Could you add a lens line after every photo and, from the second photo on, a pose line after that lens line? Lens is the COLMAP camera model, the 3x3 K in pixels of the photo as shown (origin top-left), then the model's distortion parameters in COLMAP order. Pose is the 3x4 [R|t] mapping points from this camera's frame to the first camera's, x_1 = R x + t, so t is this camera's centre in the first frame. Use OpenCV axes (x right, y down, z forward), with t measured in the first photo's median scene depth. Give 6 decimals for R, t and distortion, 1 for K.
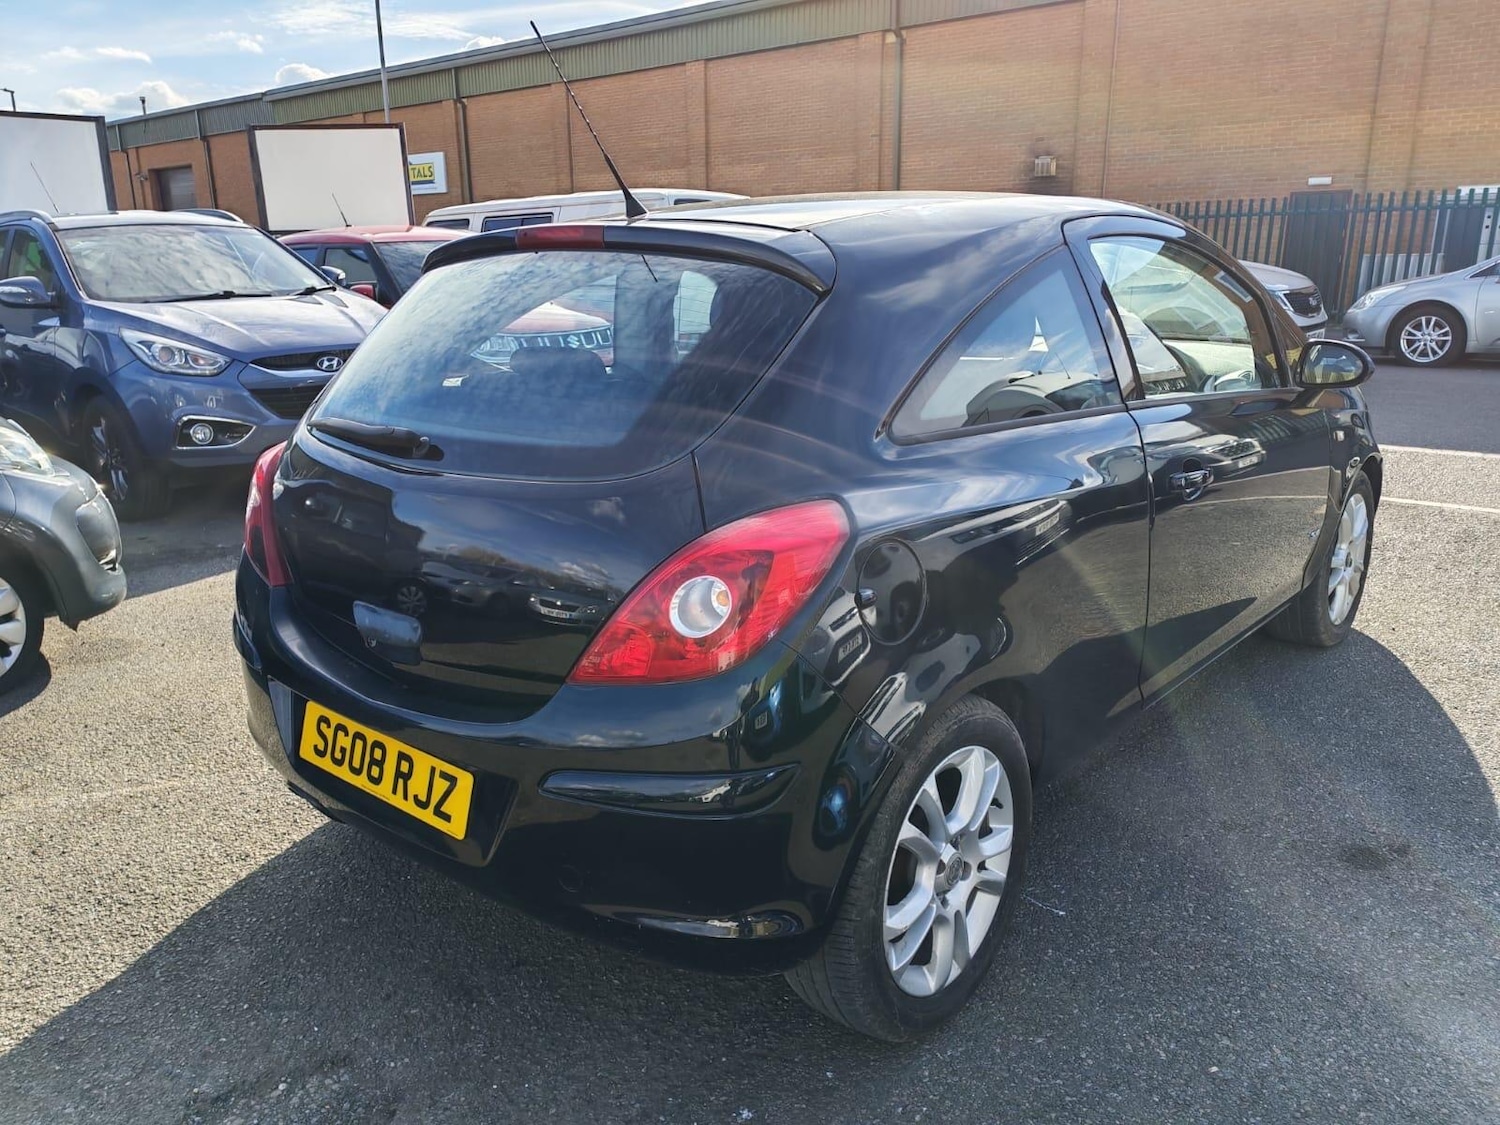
lens RADIAL K [[1135.2, 0, 783.9], [0, 1135.2, 544.6], [0, 0, 1]] dist [0.059872, -0.074626]
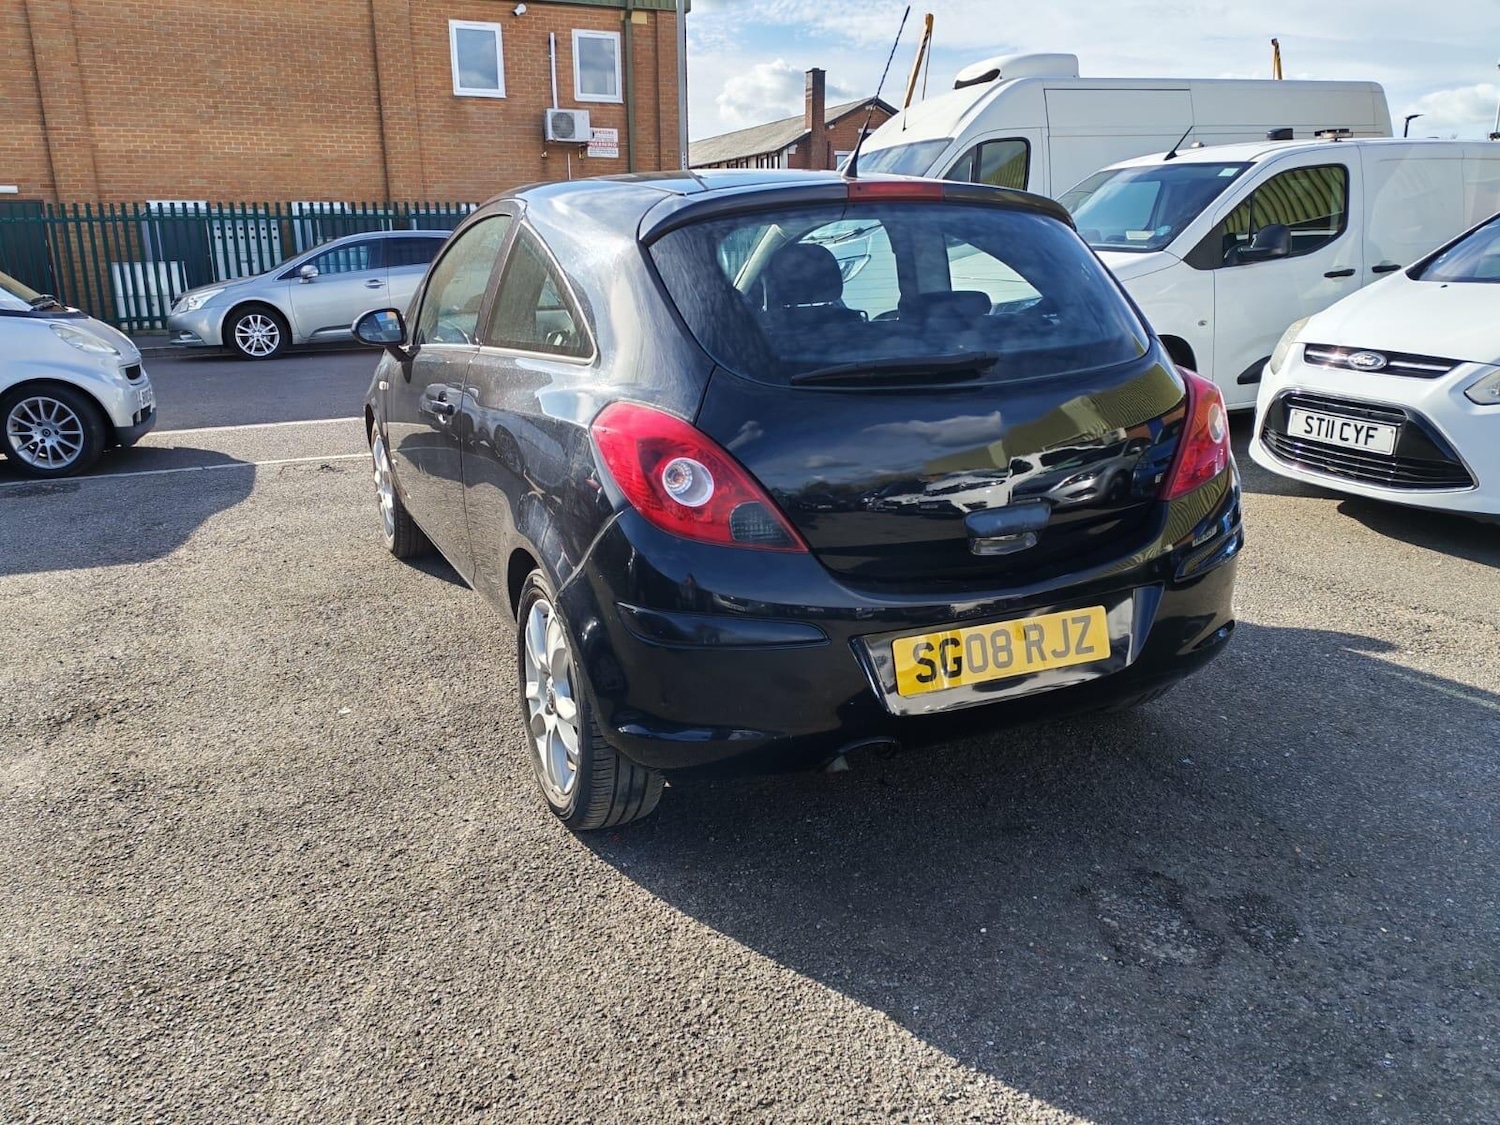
lens RADIAL K [[1093.6, 0, 729.3], [0, 1093.6, 540.8], [0, 0, 1]] dist [0.018041, -0.030893]
pose [[0.431926, -0.224237, 0.873589, -0.154205], [0.228984, 0.964127, 0.134261, -0.013717], [-0.872357, 0.142047, 0.467778, 0.077314]]
